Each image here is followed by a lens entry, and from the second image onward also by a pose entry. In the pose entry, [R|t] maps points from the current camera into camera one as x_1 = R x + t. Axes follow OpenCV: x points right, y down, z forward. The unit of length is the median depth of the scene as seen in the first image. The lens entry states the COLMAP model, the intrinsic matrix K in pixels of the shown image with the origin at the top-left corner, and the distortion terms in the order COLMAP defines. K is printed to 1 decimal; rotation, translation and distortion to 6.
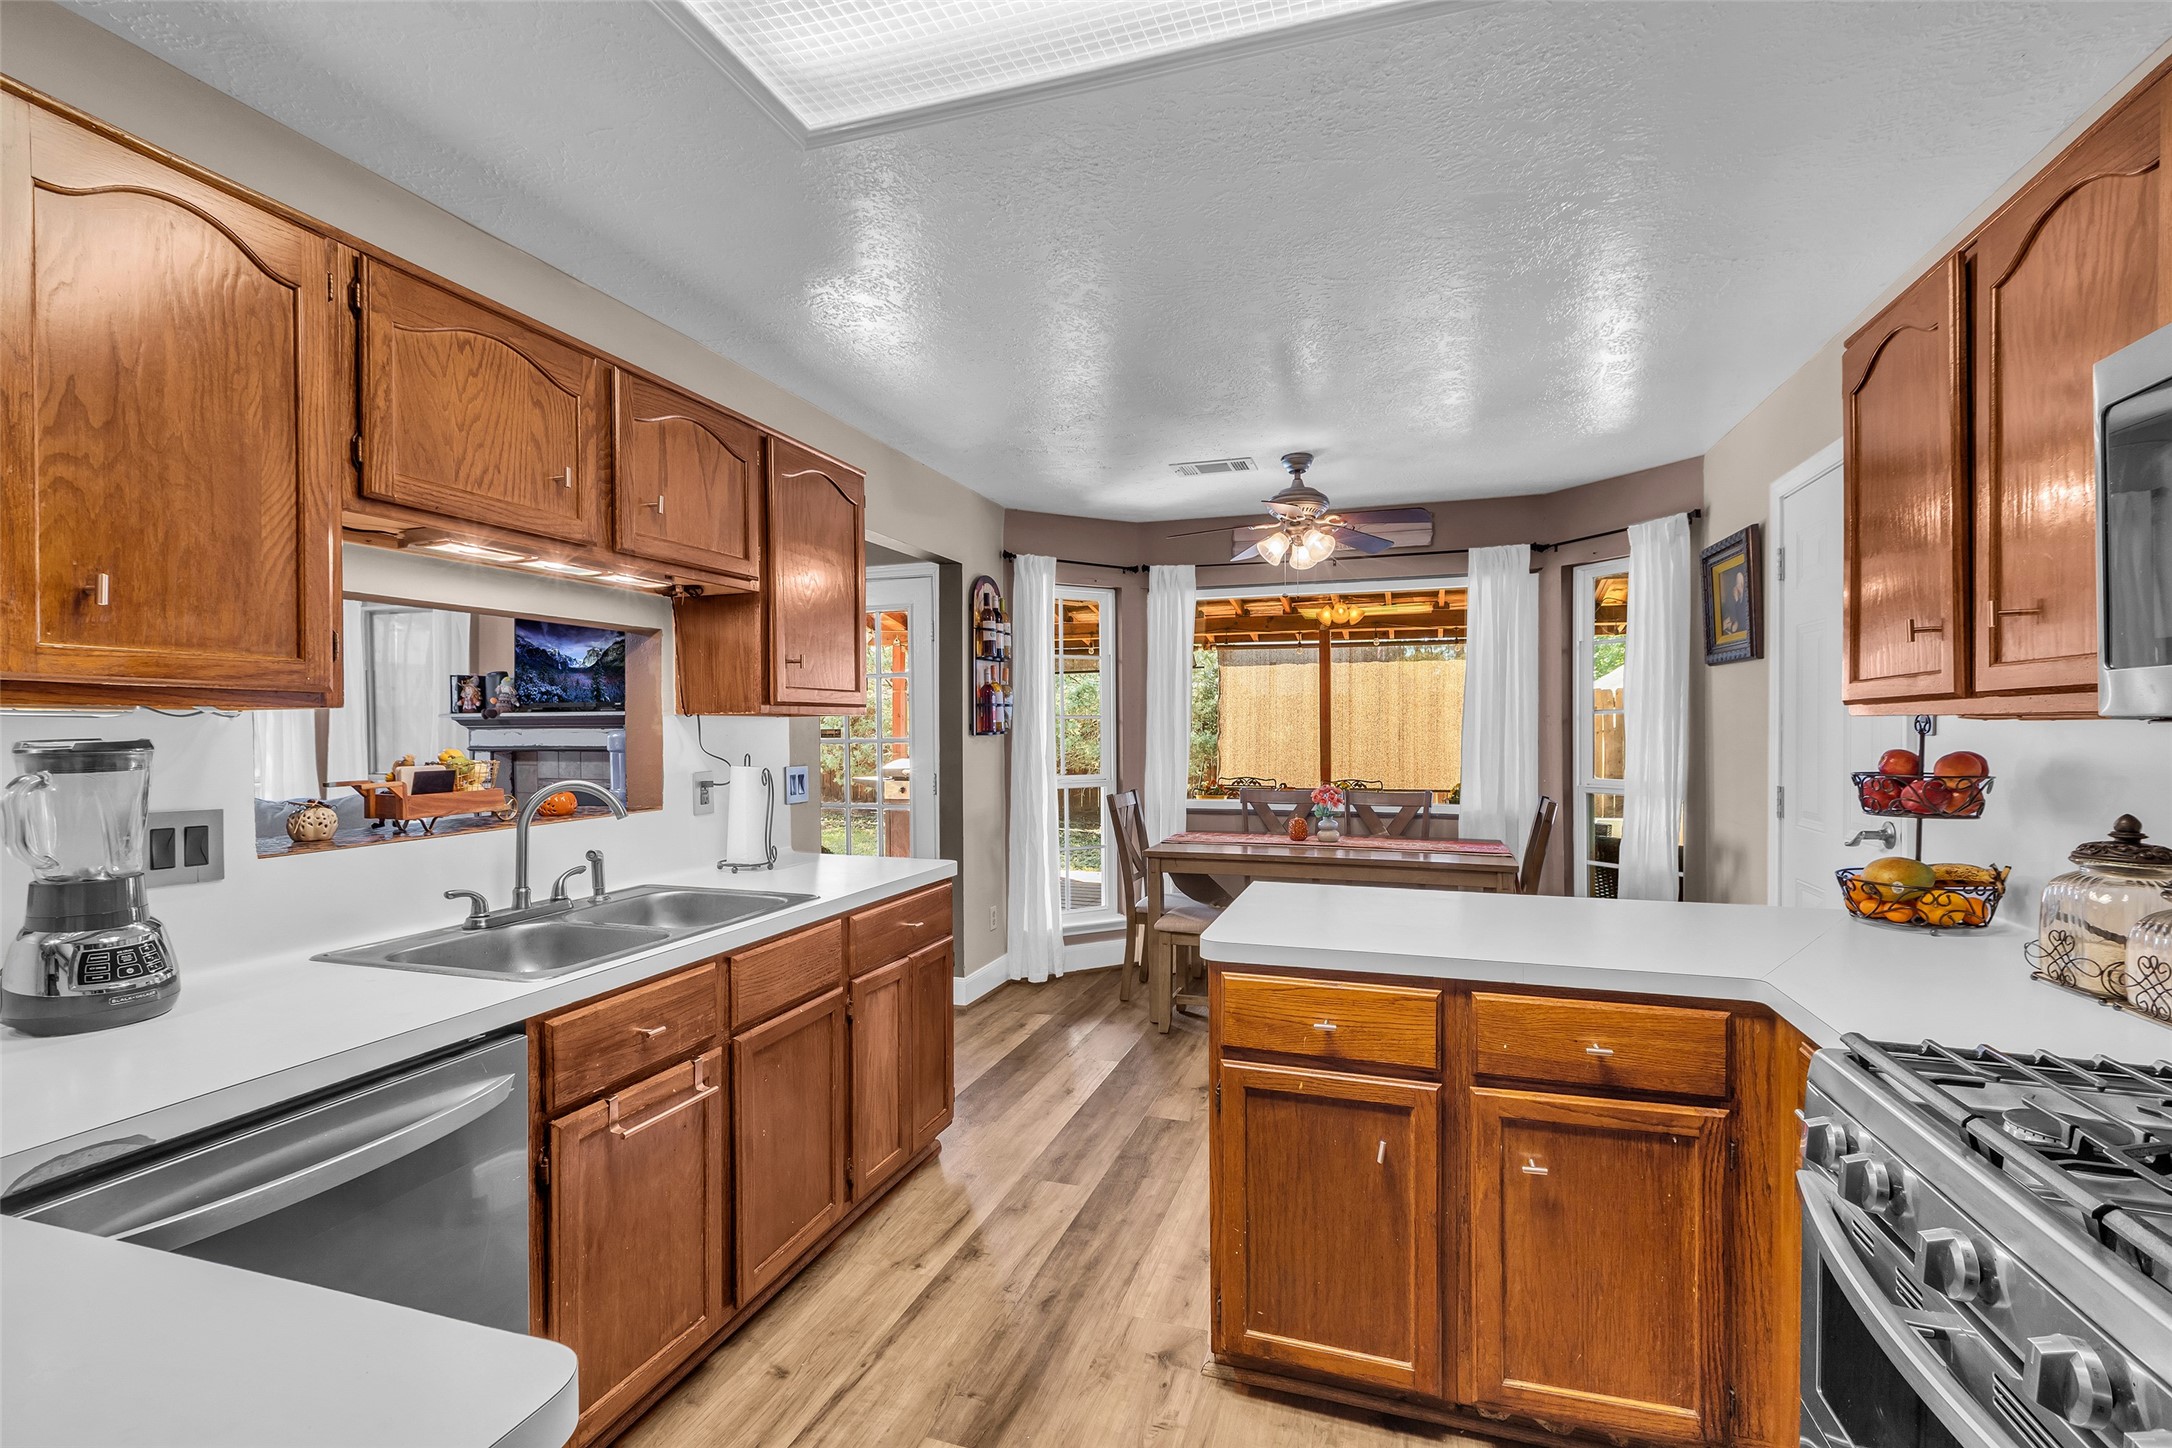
lens RADIAL K [[991.4, 0, 1090.8], [0, 991.4, 730.4], [0, 0, 1]] dist [0.000839, 0.000509]
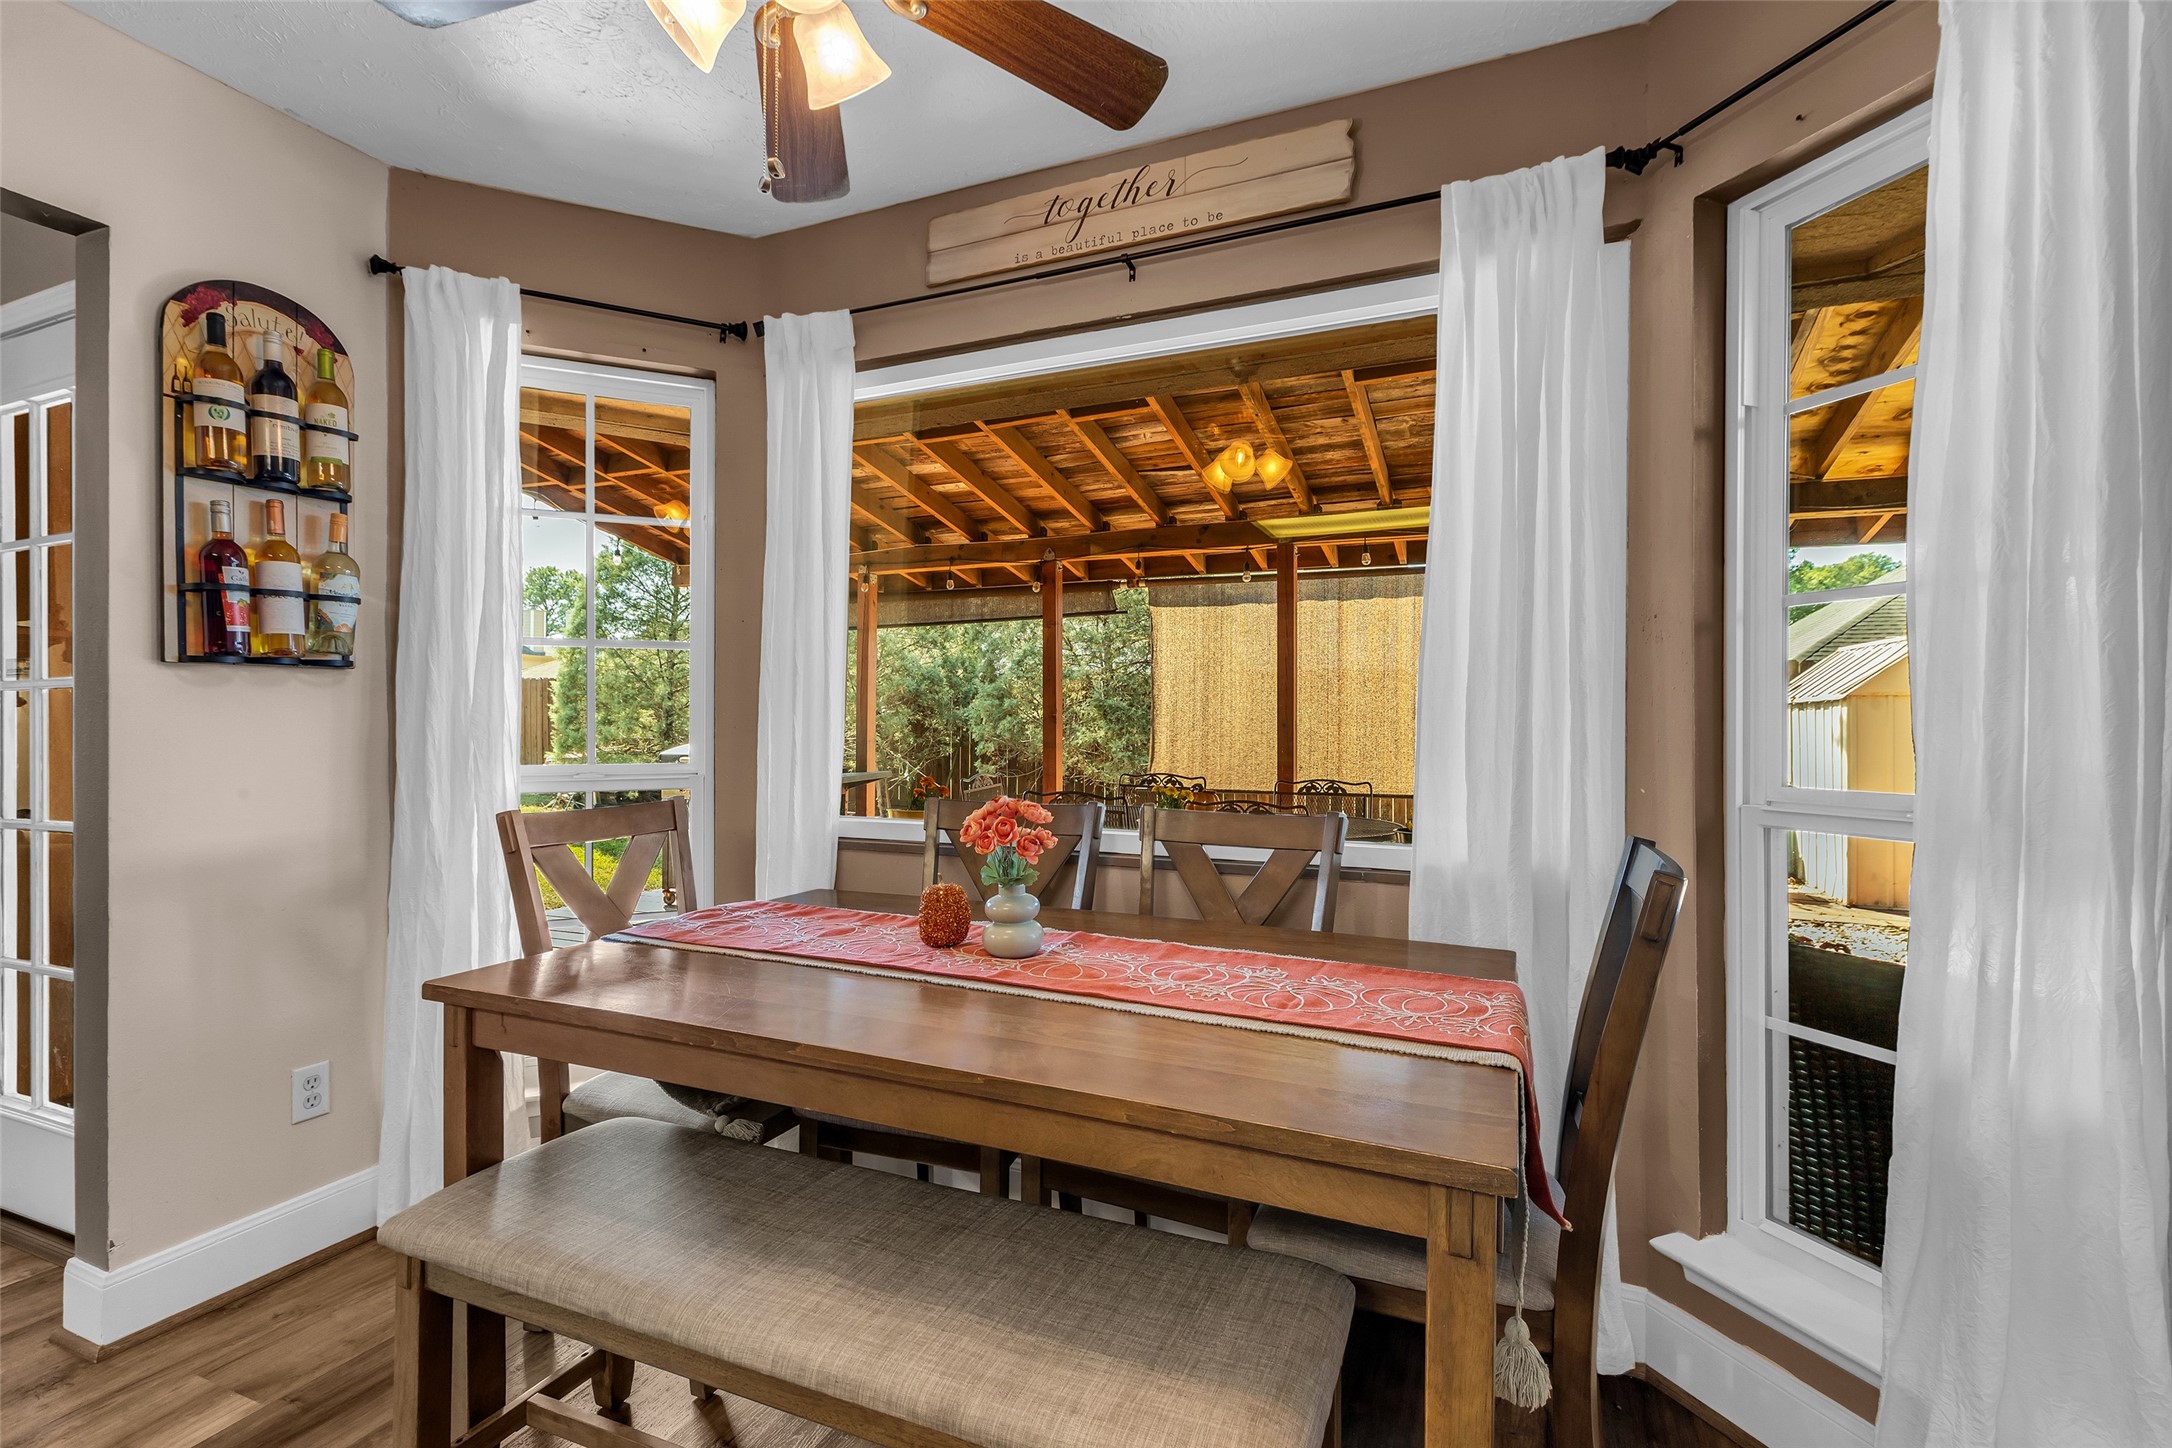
lens RADIAL K [[991.4, 0, 1073.1], [0, 991.4, 720.8], [0, 0, 1]] dist [0.000839, 0.000509]
pose [[0.997082, 0.008093, -0.075911, 0.262261], [-0.008024, 0.999967, 0.001223, 0.024155], [0.075919, -0.000610, 0.997114, 0.587390]]
